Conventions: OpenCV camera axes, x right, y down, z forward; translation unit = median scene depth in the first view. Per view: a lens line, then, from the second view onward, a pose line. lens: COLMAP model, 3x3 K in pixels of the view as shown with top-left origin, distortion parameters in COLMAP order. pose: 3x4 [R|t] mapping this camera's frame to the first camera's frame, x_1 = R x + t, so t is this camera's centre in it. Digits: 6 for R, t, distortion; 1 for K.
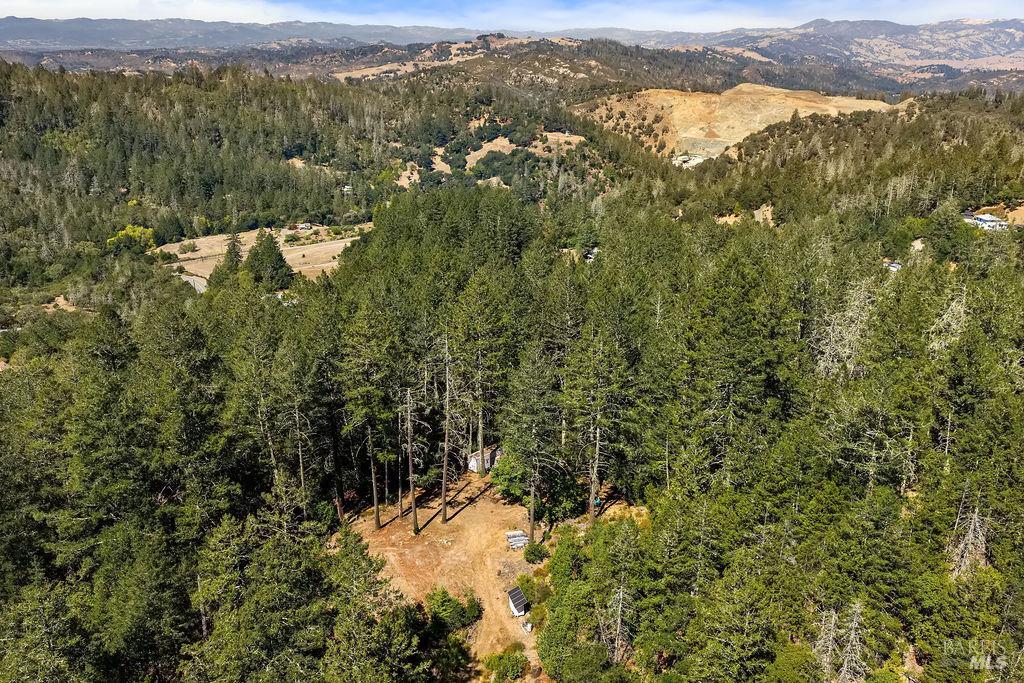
lens RADIAL K [[869.4, 0, 510.2], [0, 869.4, 345.4], [0, 0, 1]] dist [0.017623, -0.023995]
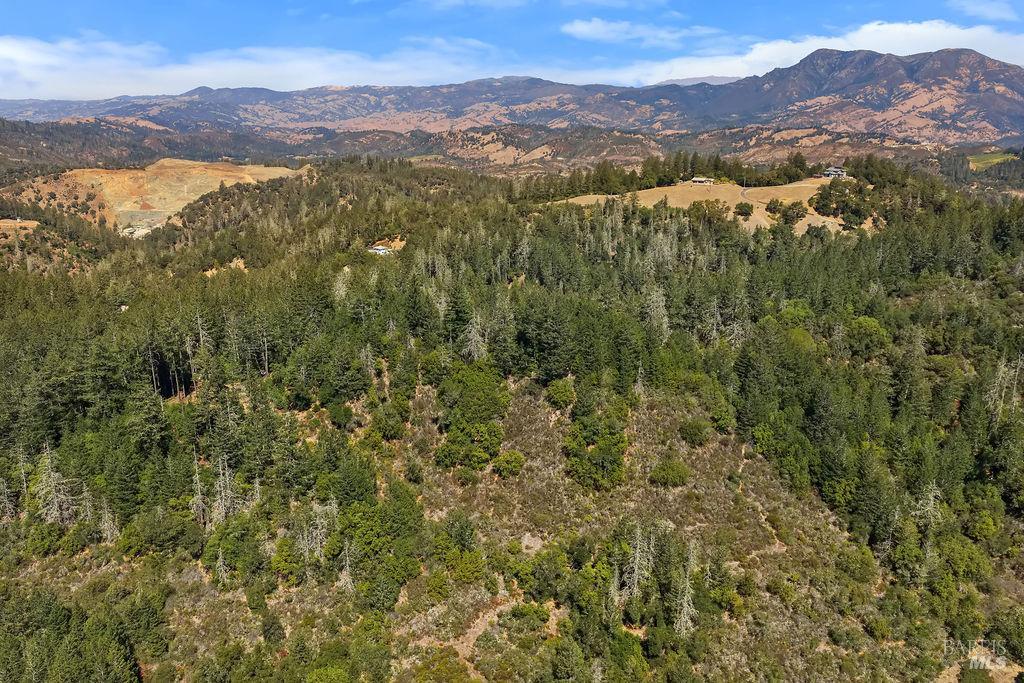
lens RADIAL K [[844.2, 0, 508.6], [0, 844.2, 341.8], [0, 0, 1]] dist [0.016163, -0.028717]
pose [[0.792467, -0.184485, 0.581344, -0.080206], [0.221338, 0.975167, 0.007743, 0.024707], [-0.568336, 0.122538, 0.813621, -0.149934]]
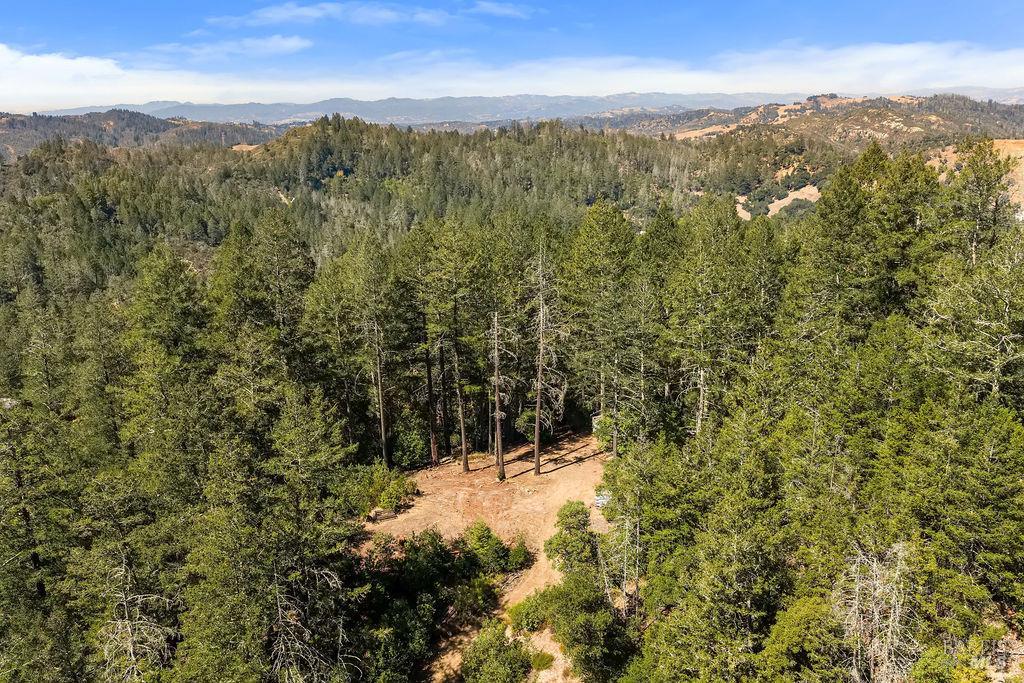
lens RADIAL K [[859.3, 0, 512.0], [0, 859.3, 341.5], [0, 0, 1]] dist [0.011759, -0.016967]
pose [[0.935752, 0.063400, -0.346913, 0.021278], [-0.088534, 0.994437, -0.057070, 0.013029], [0.341365, 0.084117, 0.936159, 0.016777]]
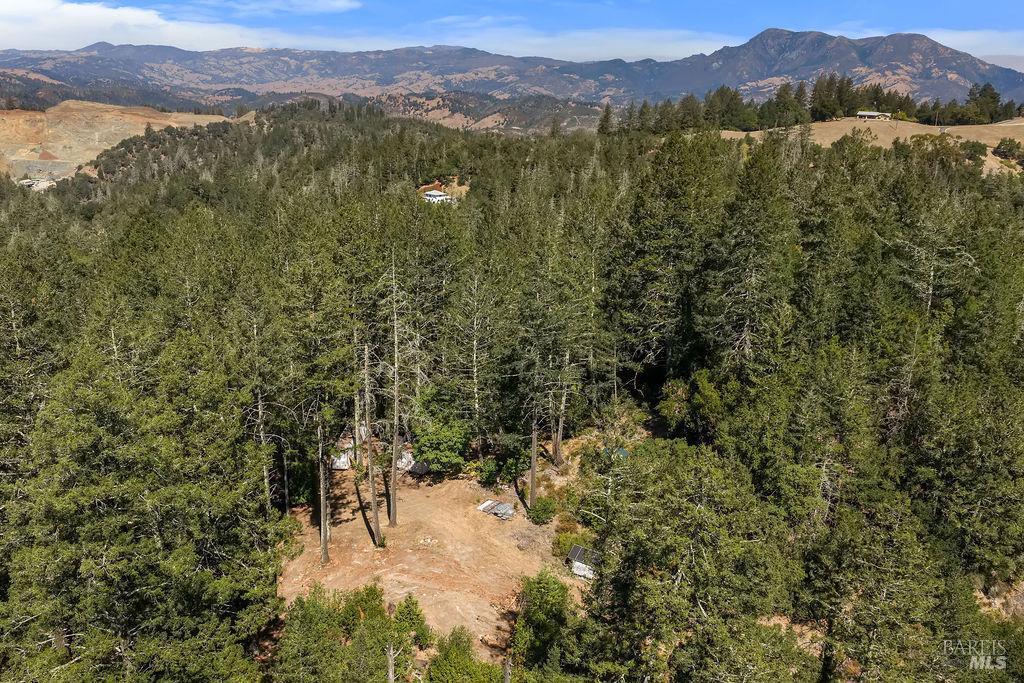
lens RADIAL K [[882.6, 0, 512.0], [0, 882.6, 341.5], [0, 0, 1]] dist [0.011167, -0.018593]
pose [[0.739697, -0.182704, 0.647664, -0.050361], [0.204660, 0.977926, 0.042128, 0.004003], [-0.641064, 0.101389, 0.760761, 0.034998]]
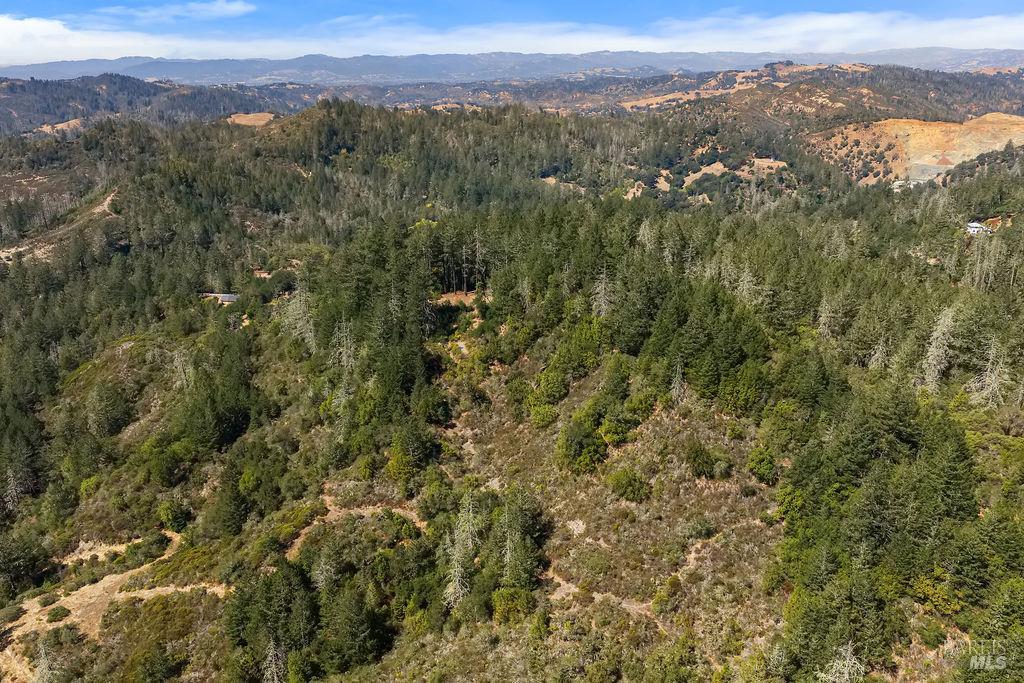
lens RADIAL K [[844.2, 0, 508.6], [0, 844.2, 341.8], [0, 0, 1]] dist [0.016163, -0.028717]
pose [[0.944293, 0.079429, -0.319378, 0.102858], [-0.086644, 0.996204, -0.008420, 0.040764], [0.317497, 0.035623, 0.947590, -0.180628]]
